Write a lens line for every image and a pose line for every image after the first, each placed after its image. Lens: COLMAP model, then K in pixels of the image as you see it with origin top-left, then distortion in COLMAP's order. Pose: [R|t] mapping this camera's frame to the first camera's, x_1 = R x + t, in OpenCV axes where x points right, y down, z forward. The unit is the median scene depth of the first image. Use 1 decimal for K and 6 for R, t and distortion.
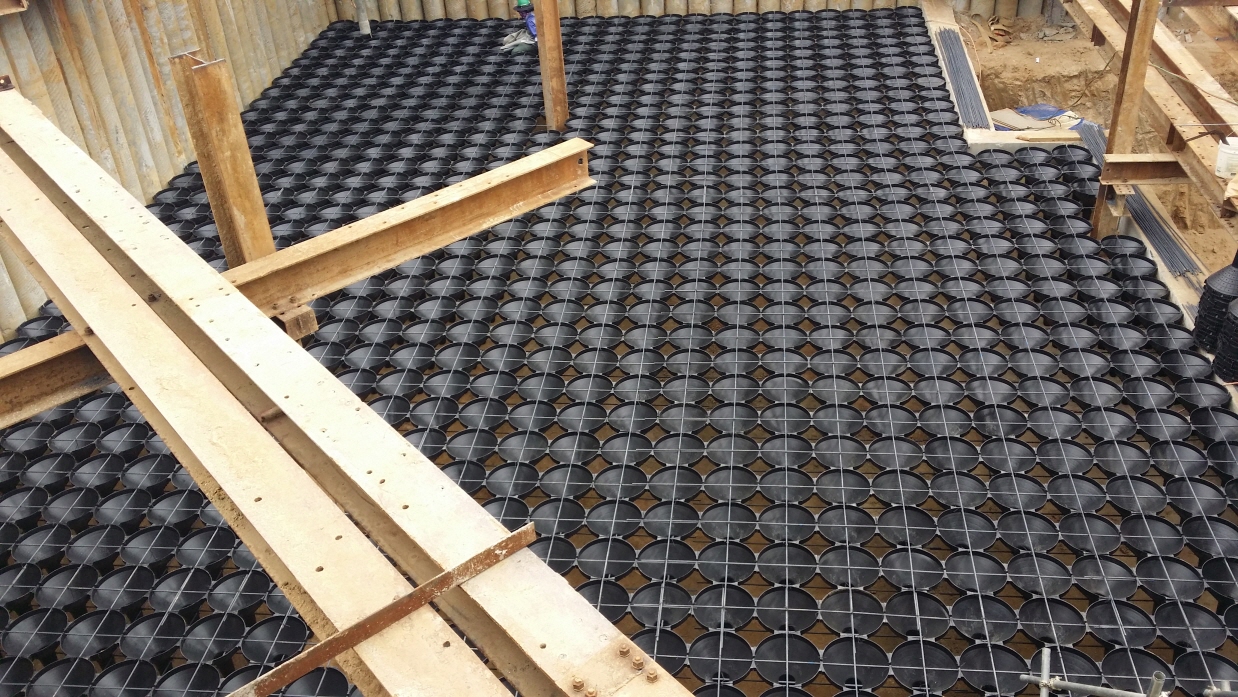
lens RADIAL K [[1114.9, 0, 622.7], [0, 1114.9, 395.0], [0, 0, 1]] dist [0.085646, -0.160766]
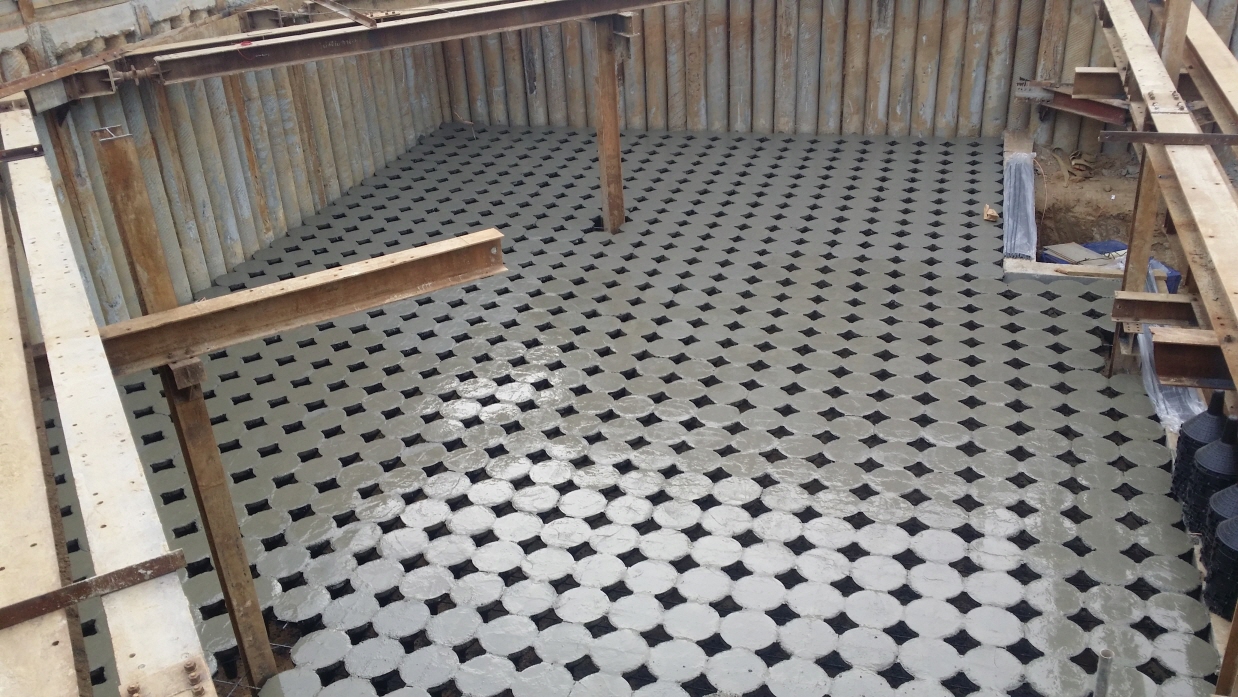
lens RADIAL K [[1114.9, 0, 622.7], [0, 1114.9, 395.0], [0, 0, 1]] dist [0.085646, -0.160766]
pose [[0.984201, 0.089428, -0.152808, 0.138798], [-0.103655, 0.990730, -0.087811, 0.004804], [0.143539, 0.102263, 0.984347, -0.009818]]
